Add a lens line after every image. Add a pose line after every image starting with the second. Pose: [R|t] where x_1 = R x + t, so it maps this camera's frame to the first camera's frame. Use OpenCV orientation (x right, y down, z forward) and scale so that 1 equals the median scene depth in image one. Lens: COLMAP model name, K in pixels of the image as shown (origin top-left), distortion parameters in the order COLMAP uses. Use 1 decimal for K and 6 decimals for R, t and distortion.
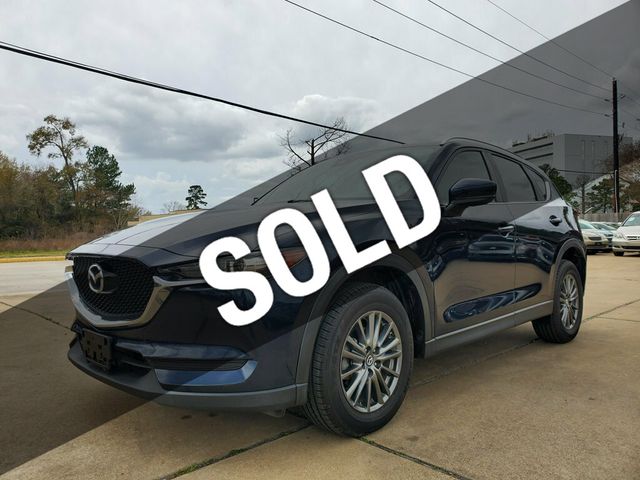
lens RADIAL K [[503.1, 0, 317.6], [0, 503.1, 236.5], [0, 0, 1]] dist [0.007734, 0.021582]
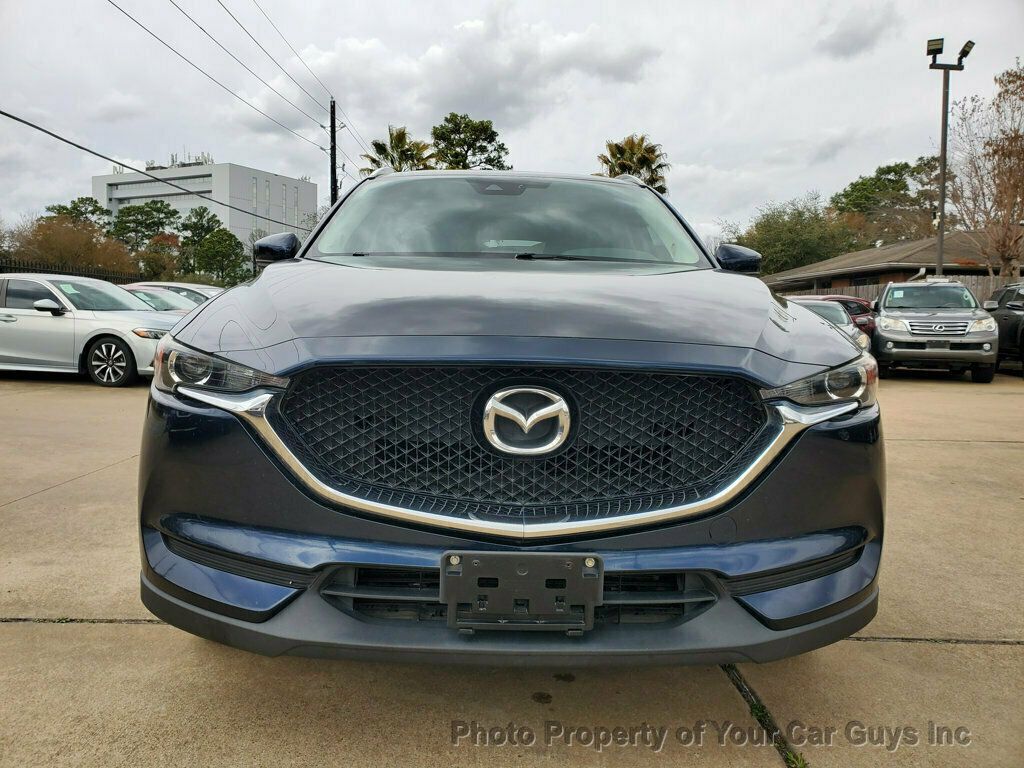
lens RADIAL K [[805.0, 0, 505.0], [0, 805.0, 382.6], [0, 0, 1]] dist [0.007734, 0.021582]
pose [[0.692169, -0.034119, 0.720929, -1.006108], [-0.020859, 0.997519, 0.067236, 0.011045], [-0.721434, -0.061576, 0.689740, 0.626106]]
